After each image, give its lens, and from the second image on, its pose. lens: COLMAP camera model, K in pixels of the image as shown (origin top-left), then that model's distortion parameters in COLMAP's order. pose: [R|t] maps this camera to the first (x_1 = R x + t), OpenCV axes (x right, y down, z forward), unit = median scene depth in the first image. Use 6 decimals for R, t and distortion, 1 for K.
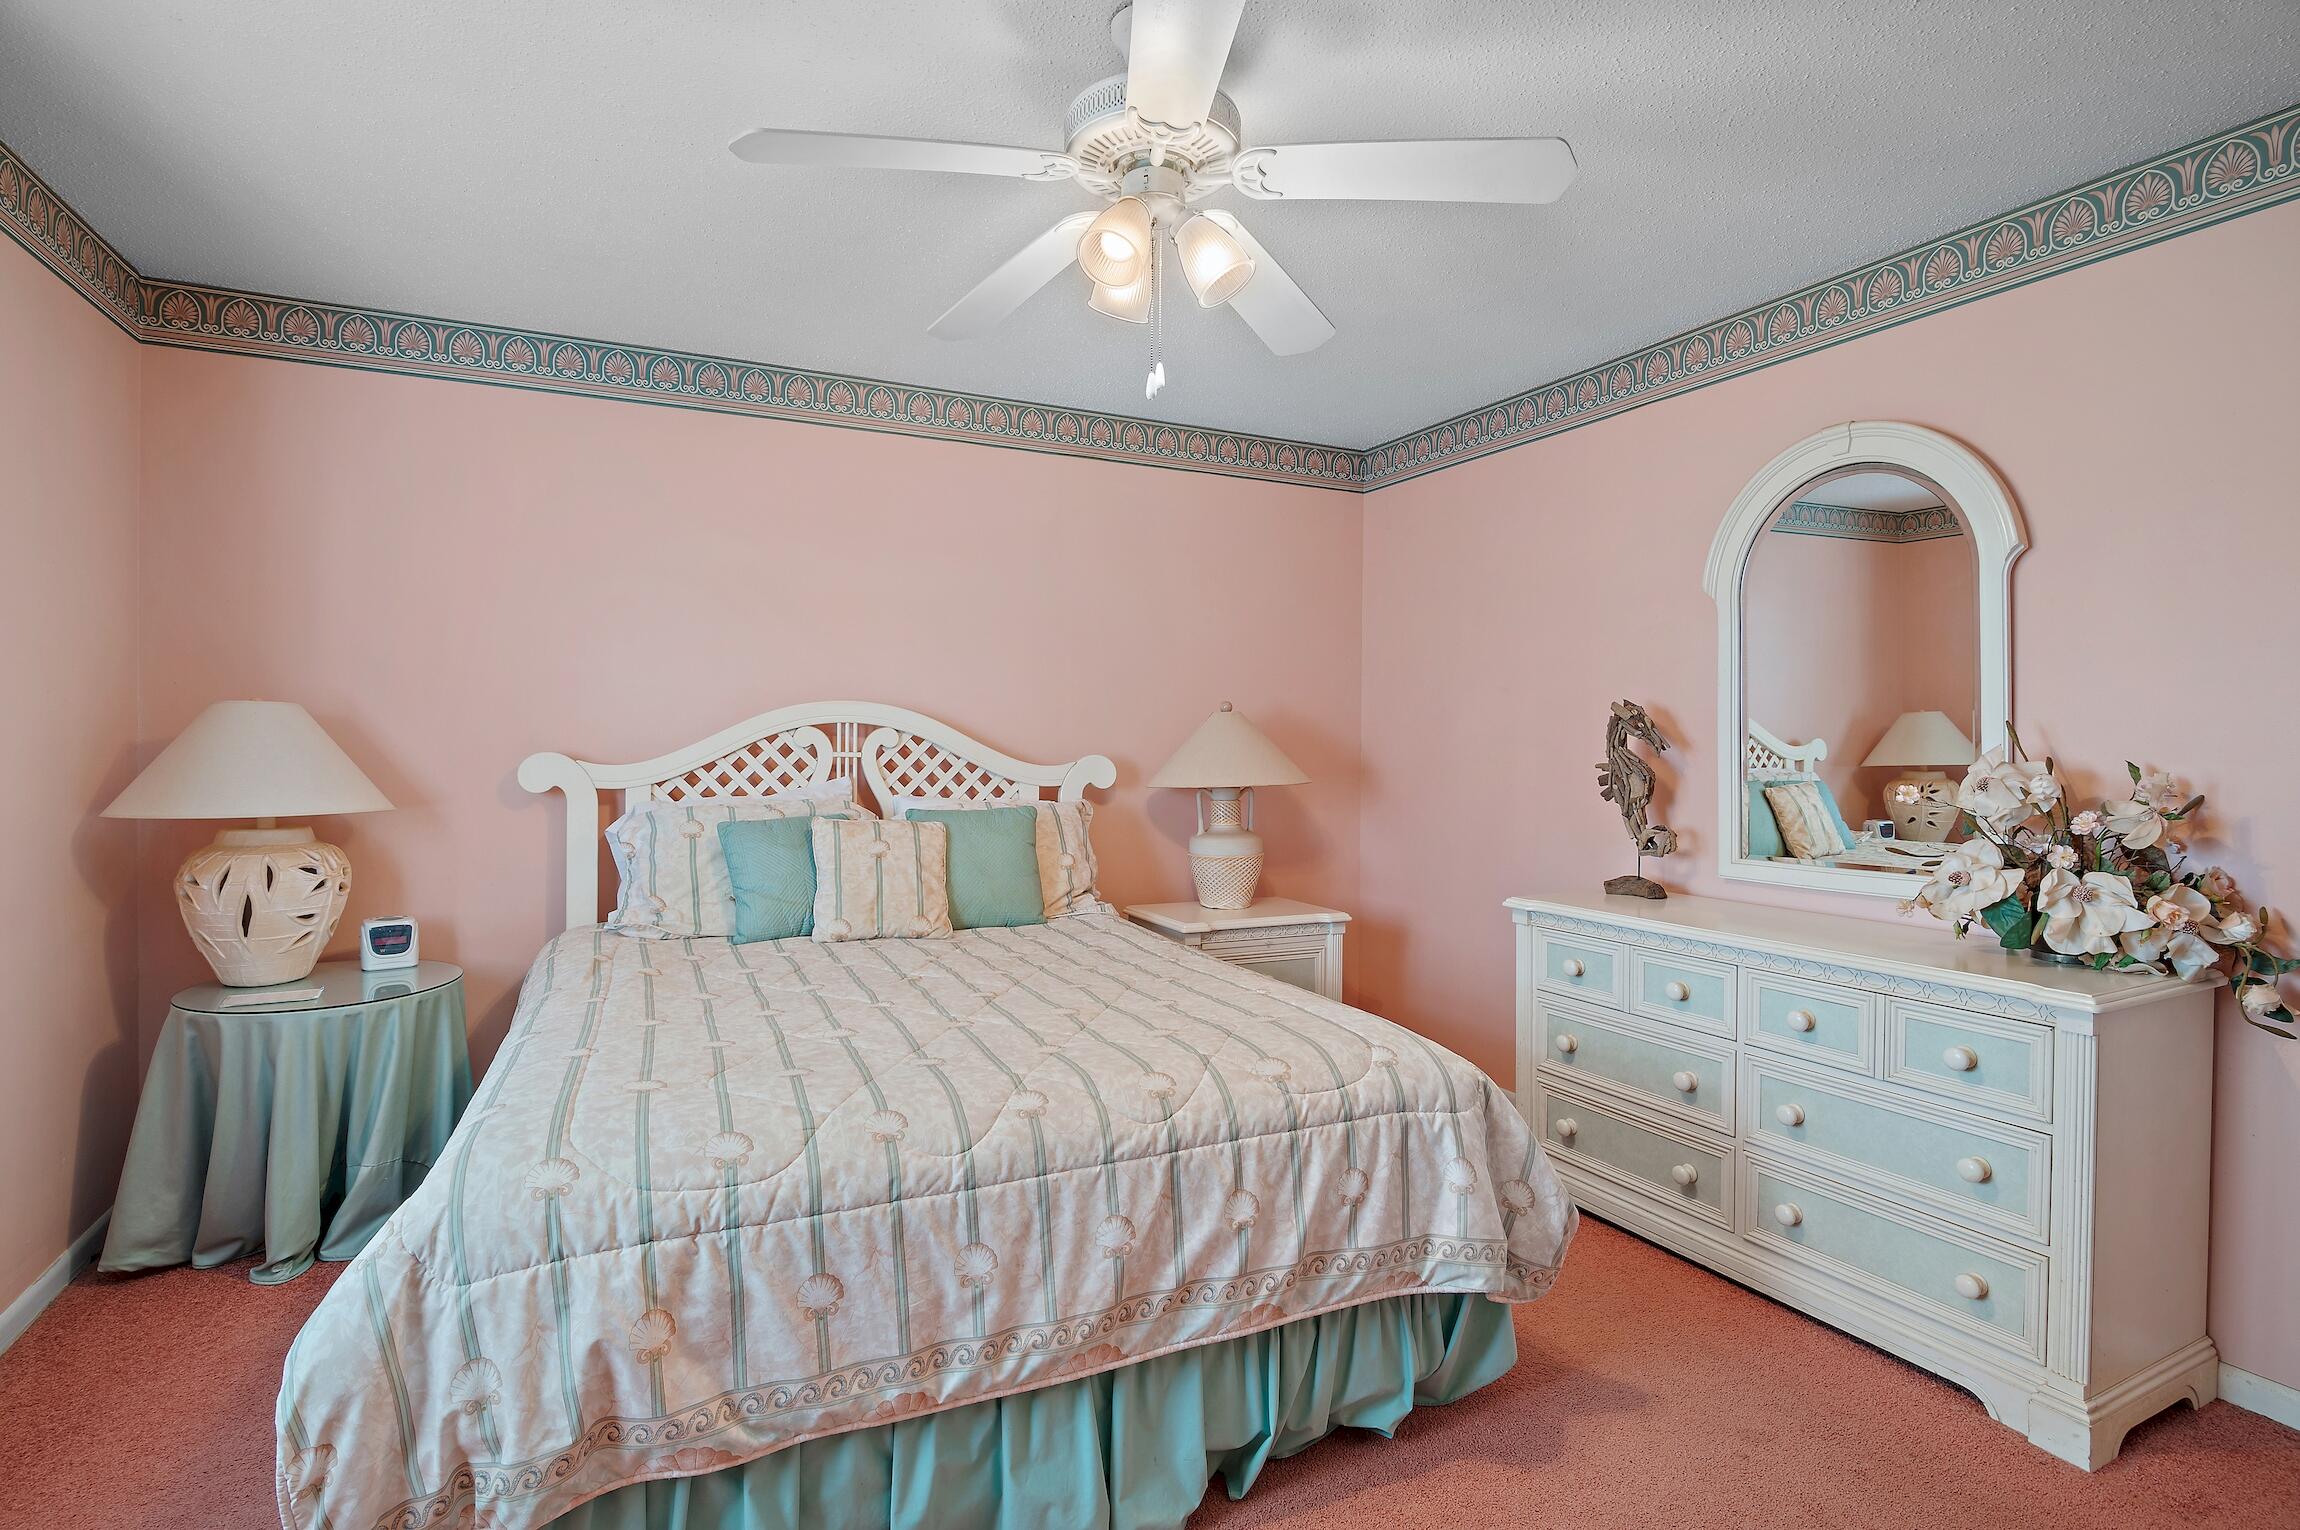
lens RADIAL K [[1118.2, 0, 1141.1], [0, 1118.2, 757.8], [0, 0, 1]] dist [-0.020518, 0.000520]
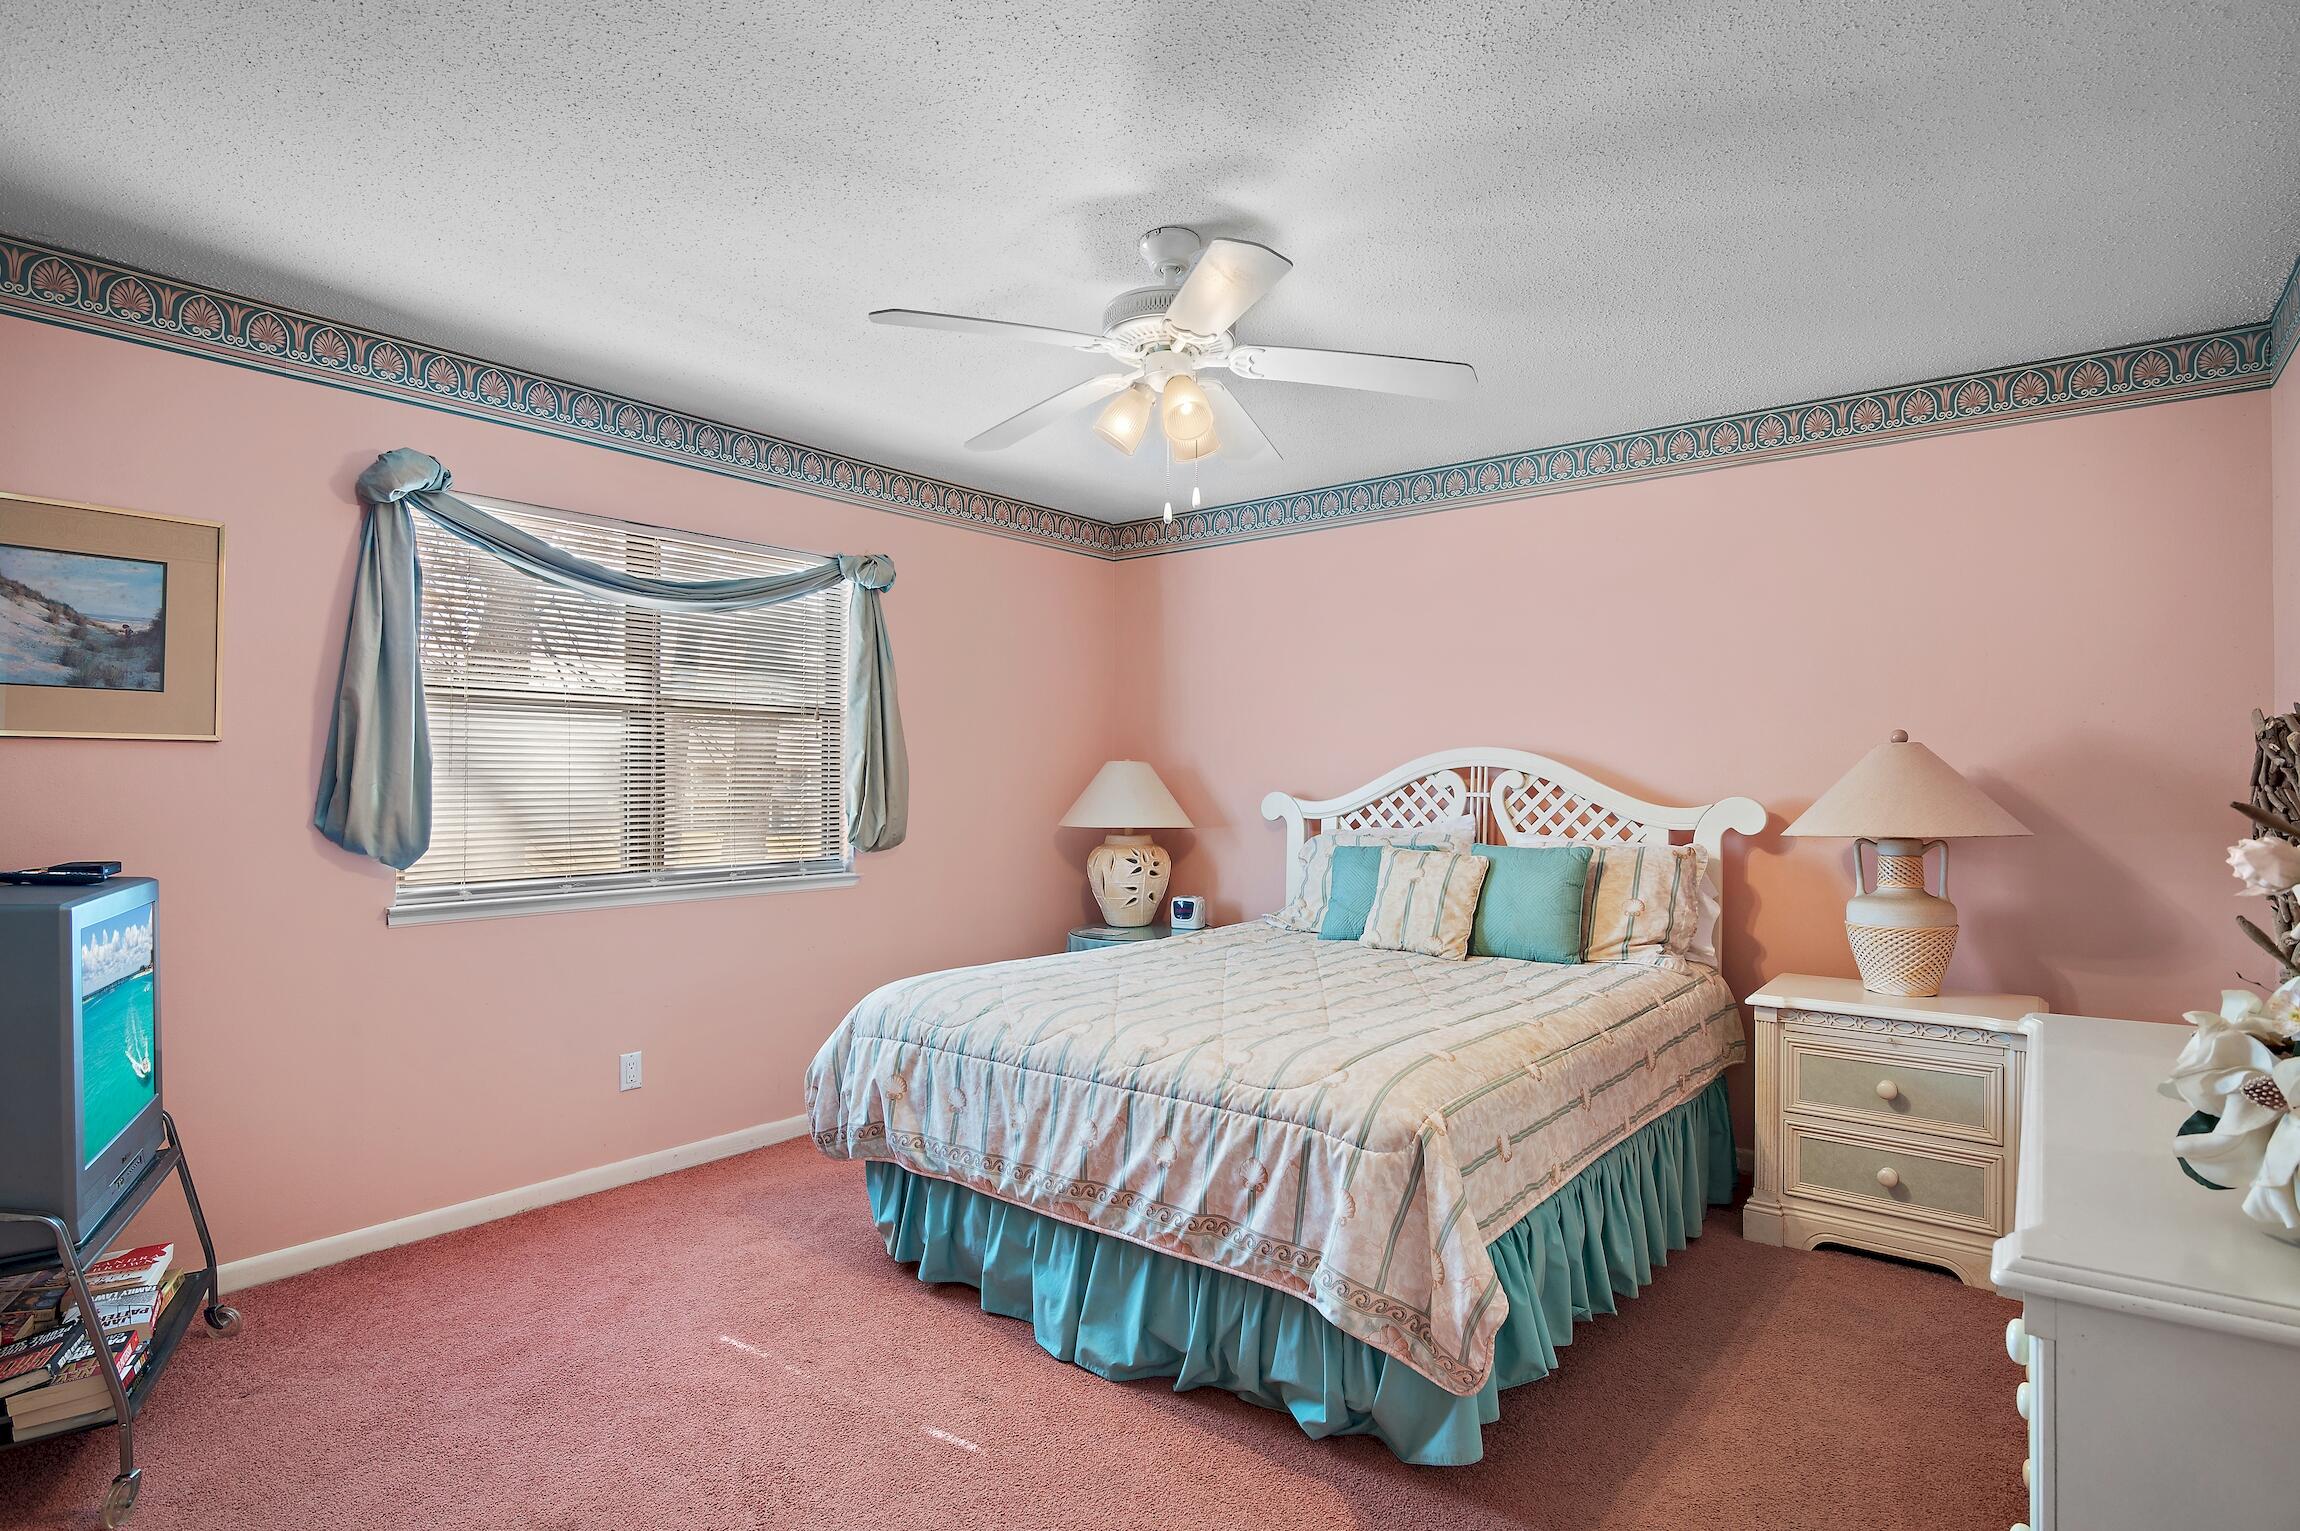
lens RADIAL K [[1118.2, 0, 1141.1], [0, 1118.2, 758.3], [0, 0, 1]] dist [-0.020518, 0.000520]
pose [[0.440823, -0.024091, -0.897271, 1.135220], [-0.009135, 0.999468, -0.031323, -0.002064], [0.897548, 0.022004, 0.440368, 0.376144]]
